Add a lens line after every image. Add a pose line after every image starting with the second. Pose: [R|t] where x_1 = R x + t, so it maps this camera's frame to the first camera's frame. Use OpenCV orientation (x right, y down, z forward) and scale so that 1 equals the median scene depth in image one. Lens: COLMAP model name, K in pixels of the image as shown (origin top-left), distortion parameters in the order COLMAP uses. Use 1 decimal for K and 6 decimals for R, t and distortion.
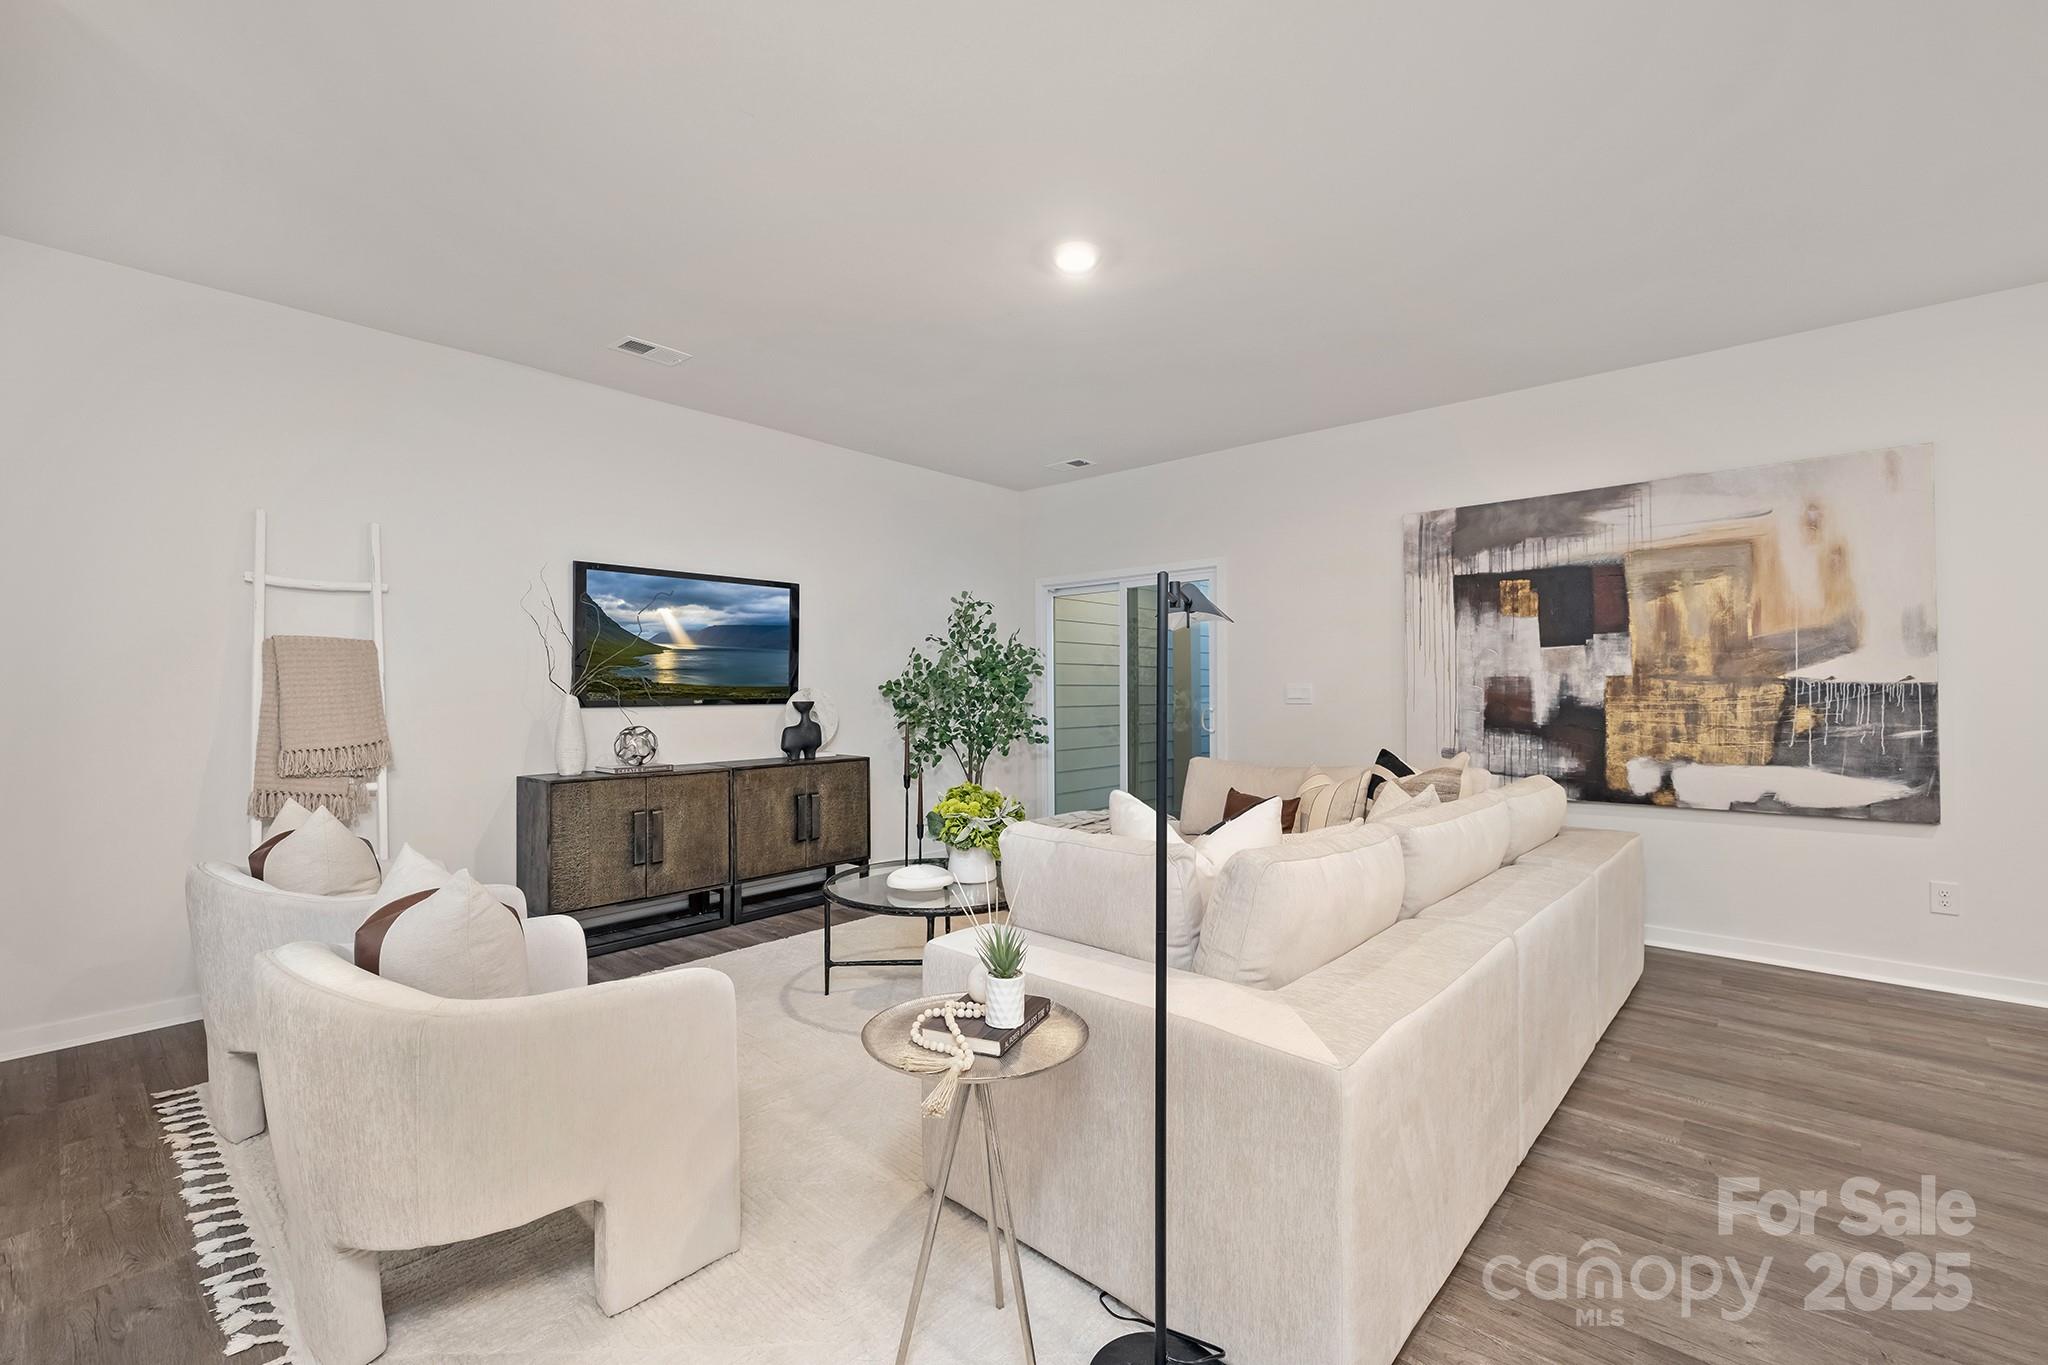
lens RADIAL K [[856.0, 0, 1030.5], [0, 856.0, 691.3], [0, 0, 1]] dist [-0.000541, 0.000040]
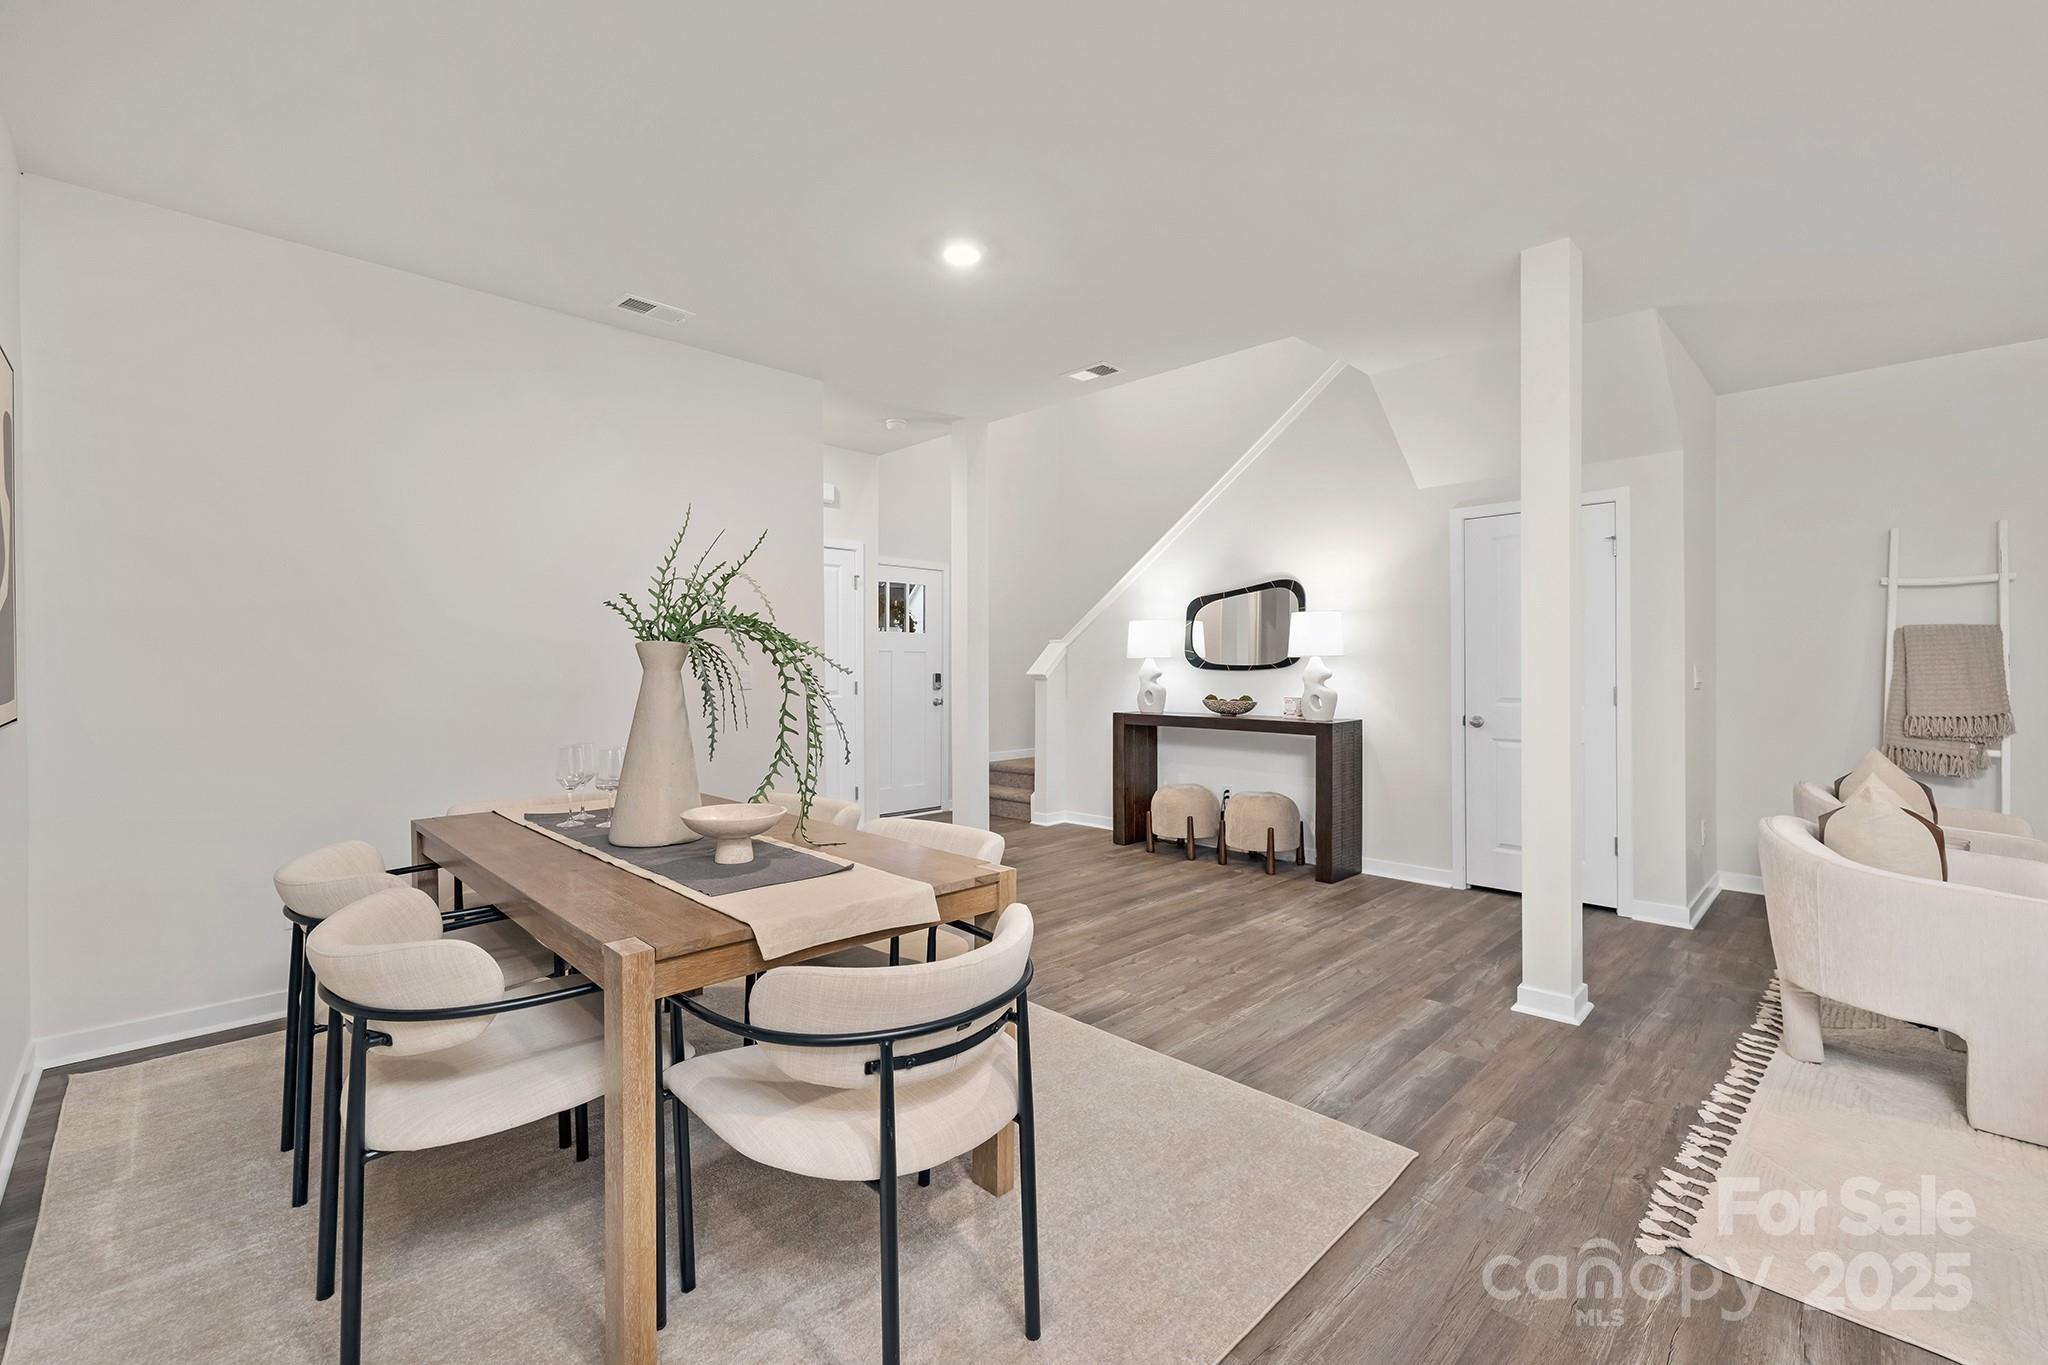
lens RADIAL K [[872.6, 0, 1024.0], [0, 872.6, 682.5], [0, 0, 1]] dist [-0.000500, -0.000070]
pose [[-0.074585, 0.015231, -0.997098, 0.493942], [-0.000978, 0.999882, 0.015347, 0.000677], [0.997214, 0.002120, -0.074561, -0.204086]]
